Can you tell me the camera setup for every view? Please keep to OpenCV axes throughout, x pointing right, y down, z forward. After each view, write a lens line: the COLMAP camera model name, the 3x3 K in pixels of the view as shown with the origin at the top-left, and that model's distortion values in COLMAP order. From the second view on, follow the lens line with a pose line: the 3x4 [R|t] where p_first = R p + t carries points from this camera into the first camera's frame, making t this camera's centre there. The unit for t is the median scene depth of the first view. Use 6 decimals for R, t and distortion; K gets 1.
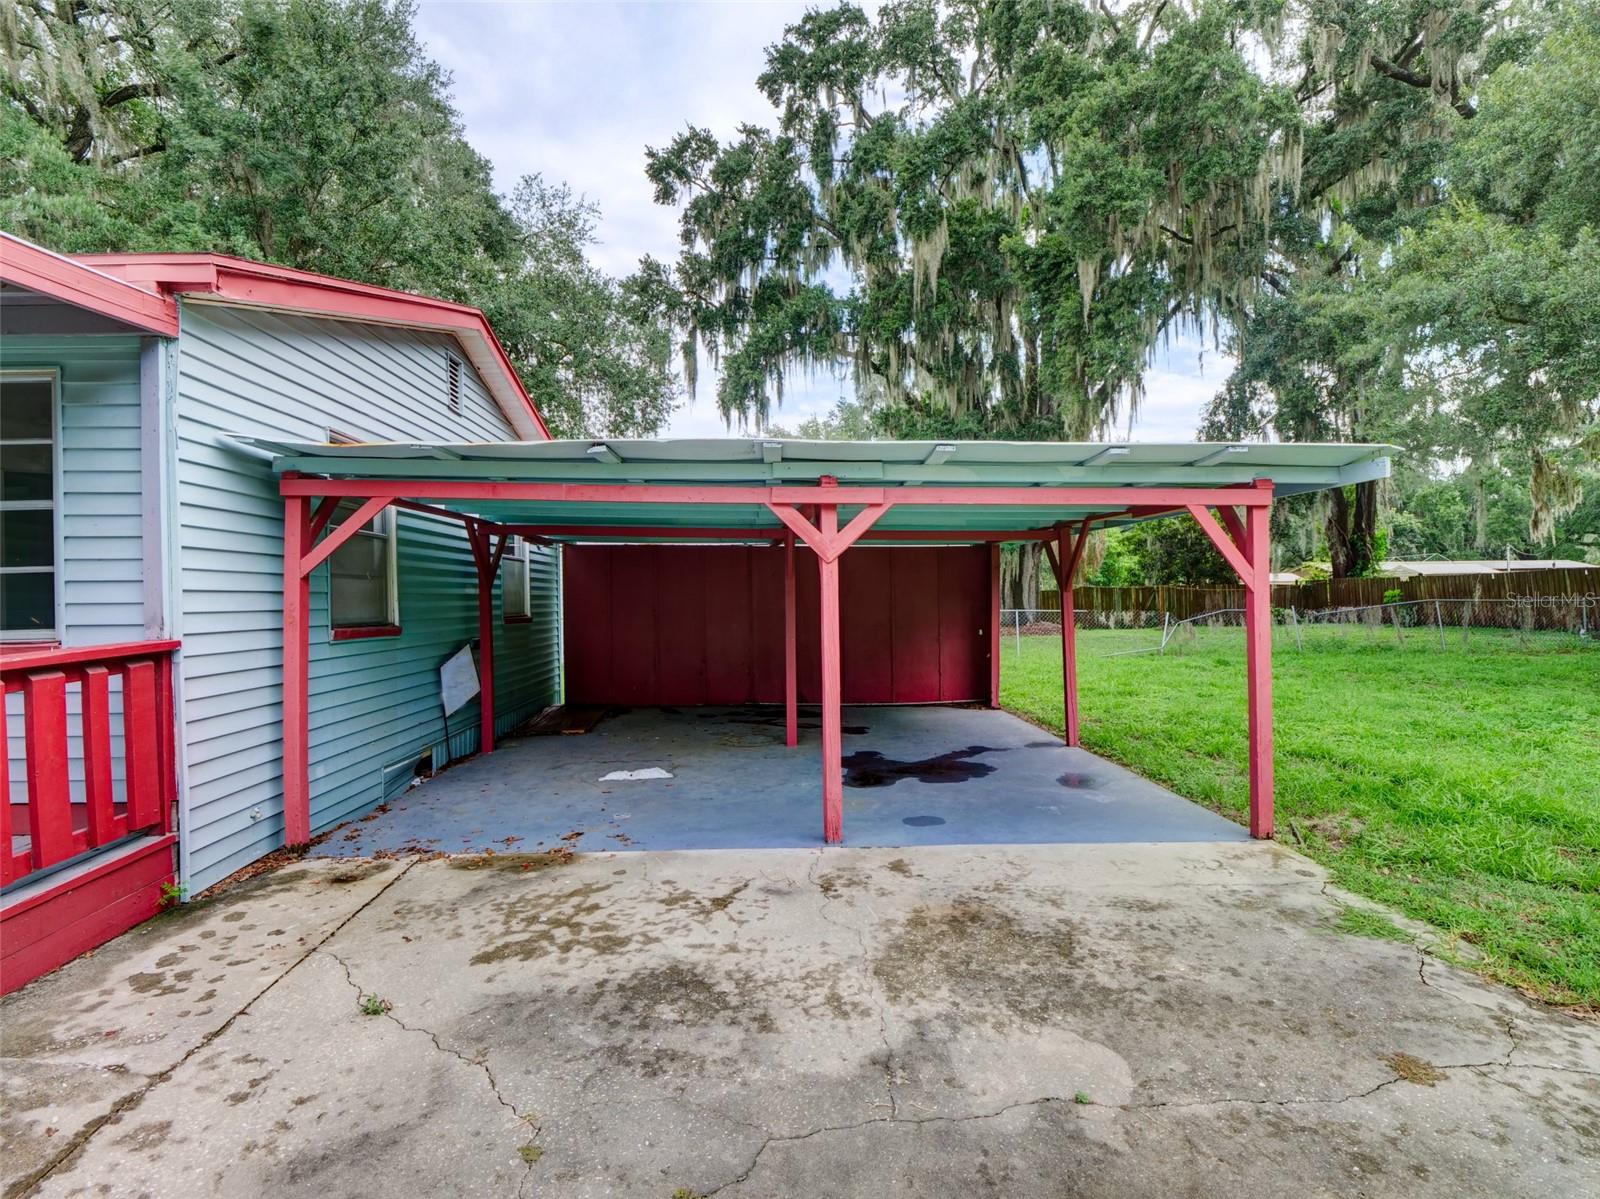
lens RADIAL K [[784.6, 0, 802.3], [0, 784.6, 597.8], [0, 0, 1]] dist [-0.010633, -0.000445]
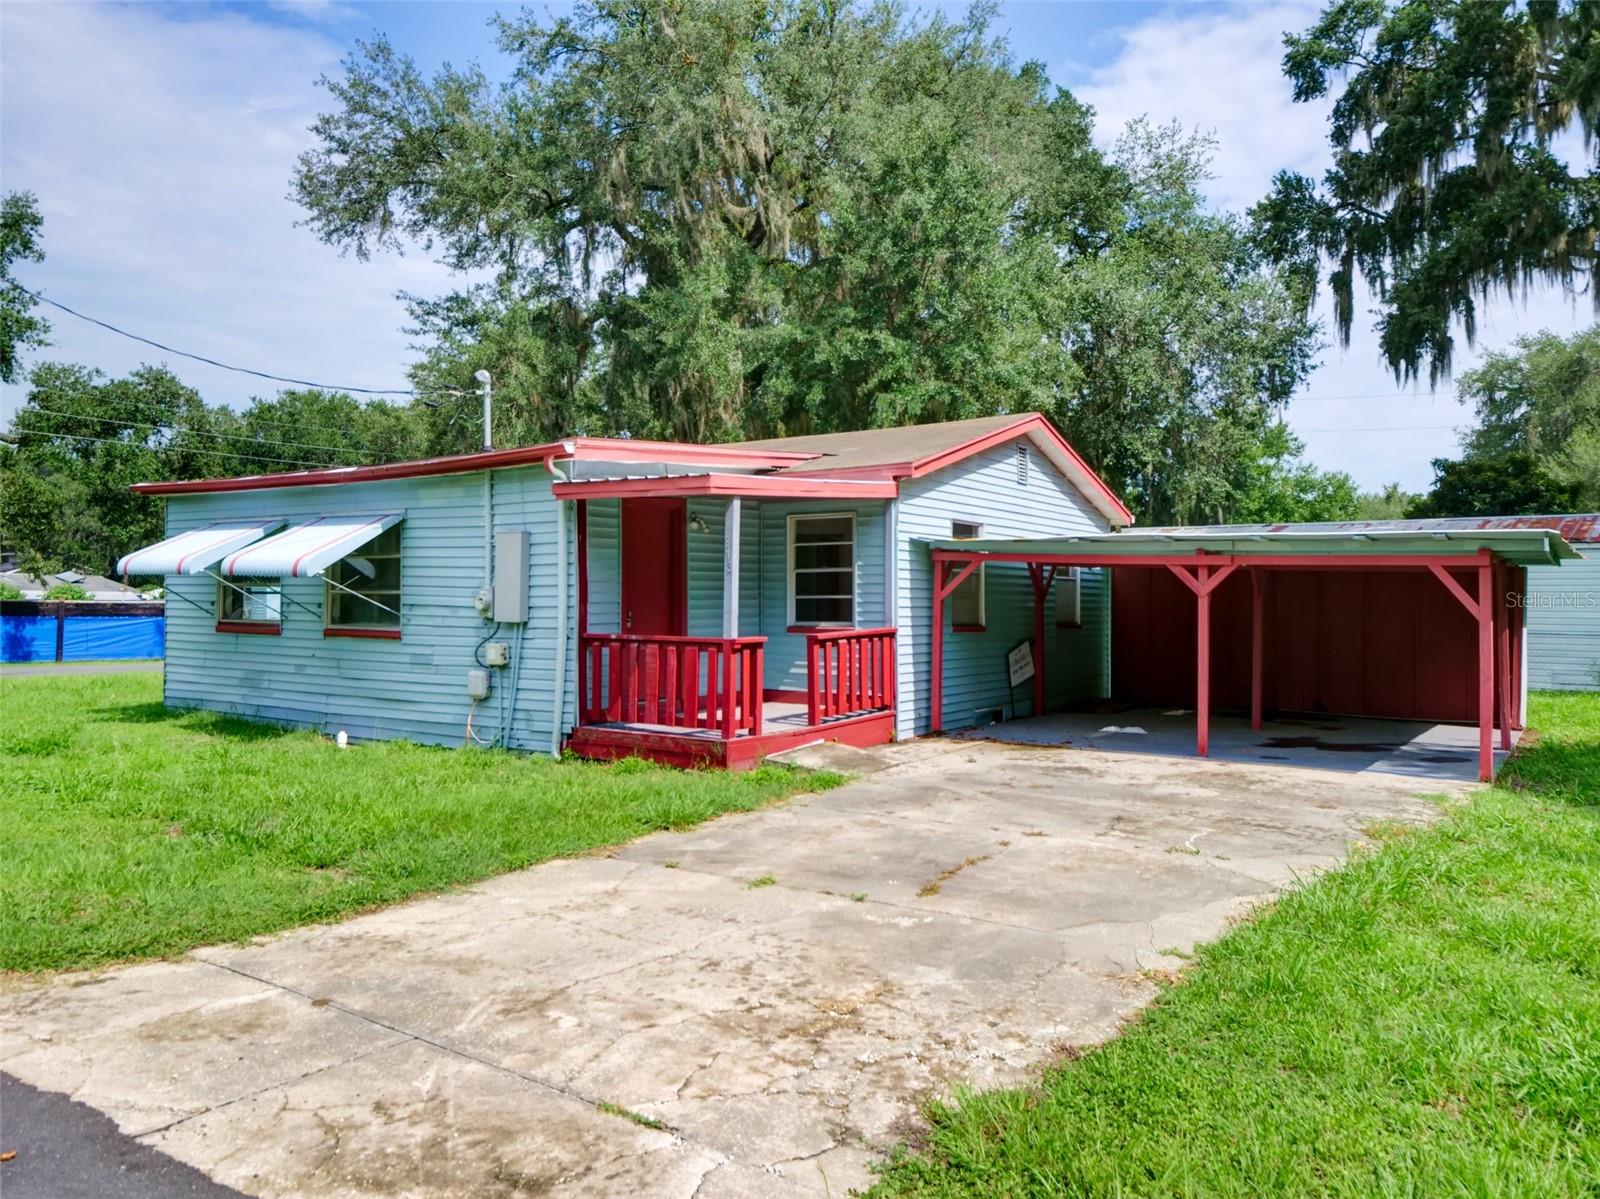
lens RADIAL K [[1186.8, 0, 802.4], [0, 1186.8, 596.9], [0, 0, 1]] dist [0.002722, 0.005630]
pose [[0.804484, 0.016969, -0.593733, 0.936537], [-0.018922, 0.999817, 0.002937, -0.039096], [0.593673, 0.008872, 0.804657, -1.762085]]
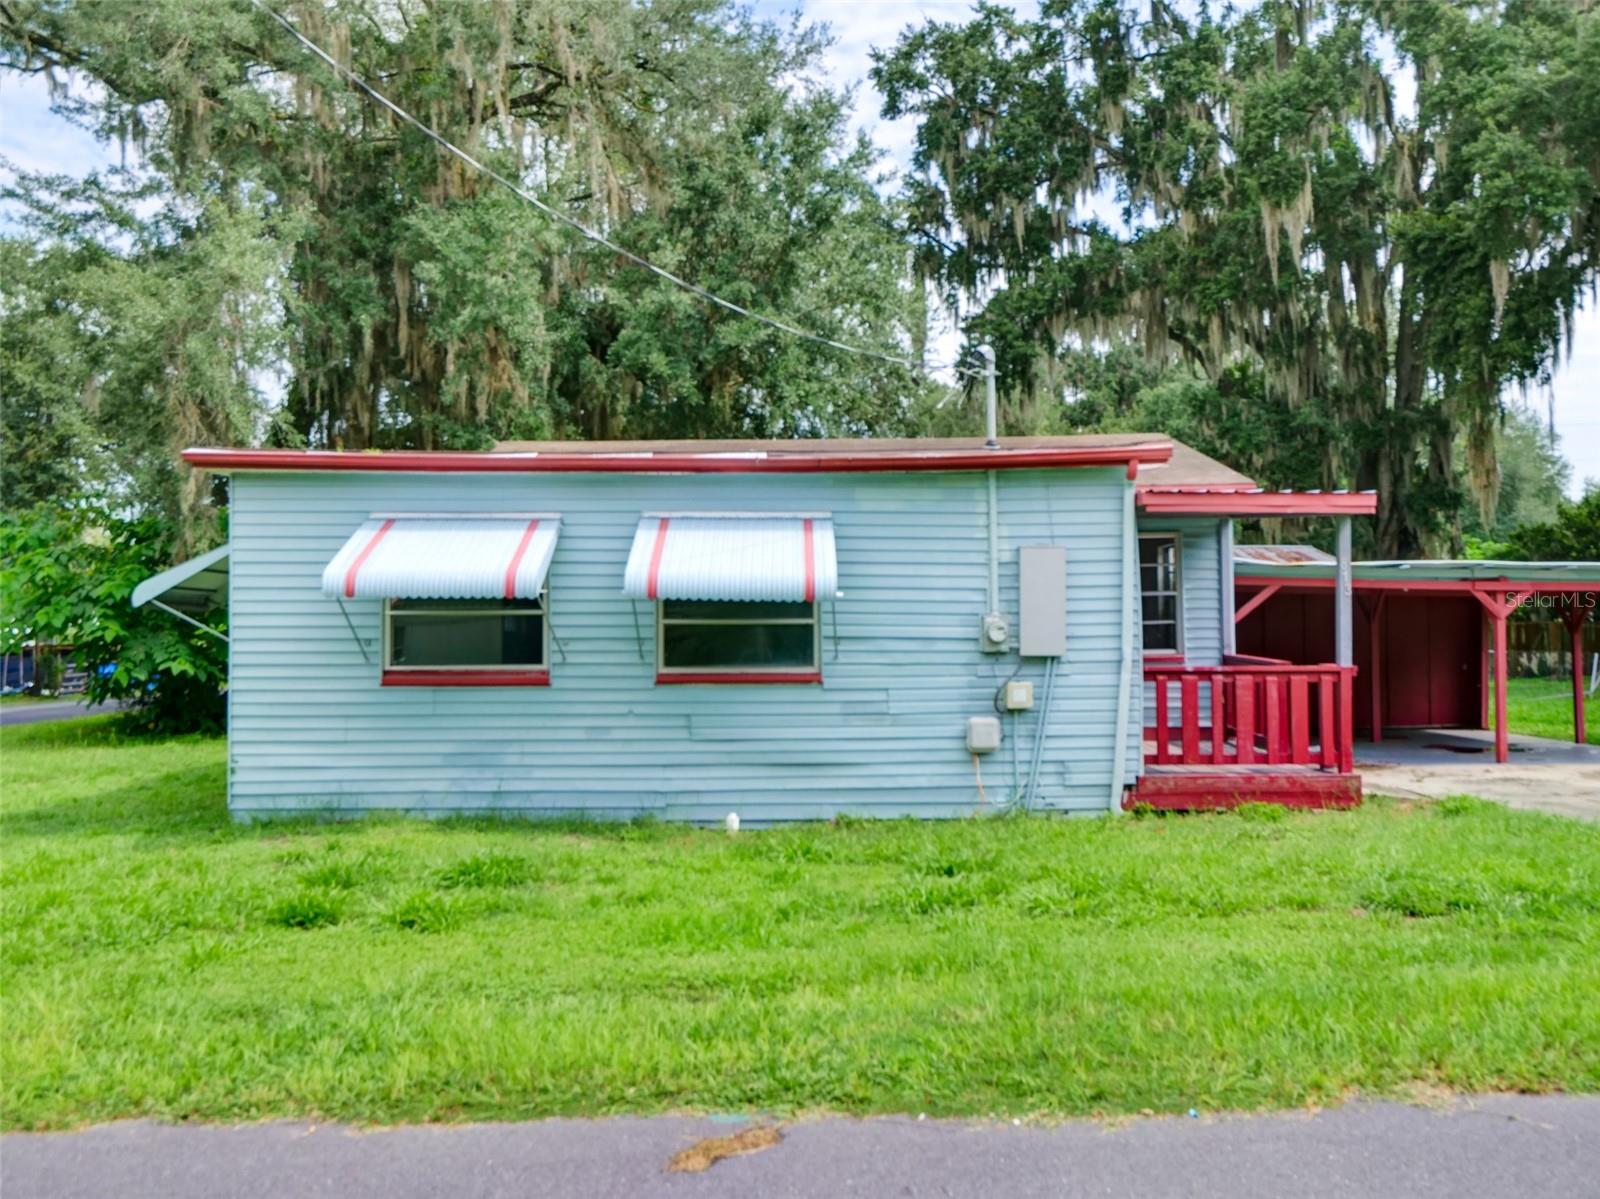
lens RADIAL K [[1393.3, 0, 800.0], [0, 1393.3, 599.5], [0, 0, 1]] dist [0.007150, -0.012533]
pose [[0.999642, 0.006497, -0.025944, -1.700922], [-0.007075, 0.999728, -0.022238, -0.004349], [0.025792, 0.022414, 0.999416, -2.645258]]
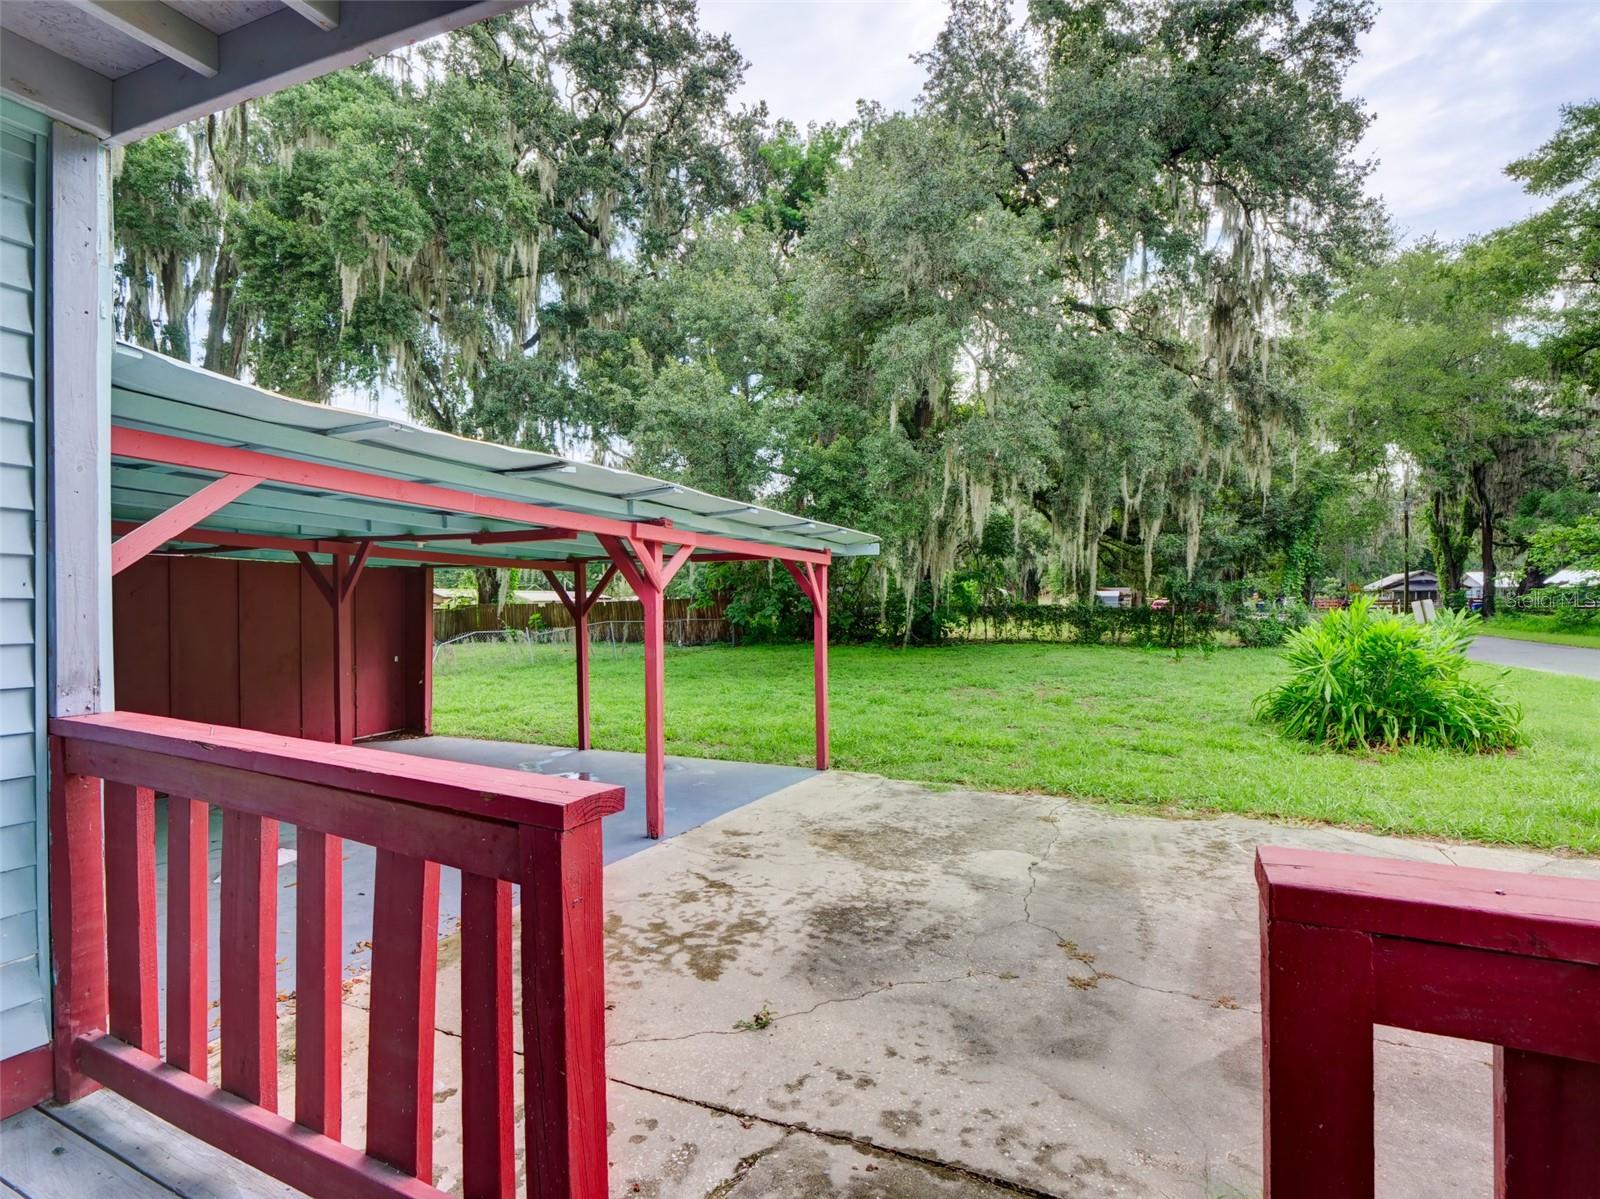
lens RADIAL K [[784.6, 0, 802.3], [0, 784.6, 597.8], [0, 0, 1]] dist [-0.010633, -0.000445]
pose [[0.466185, 0.021452, 0.884427, -0.921079], [0.004686, 0.999632, -0.026716, -0.004789], [-0.884675, 0.016599, 0.465913, 0.291120]]
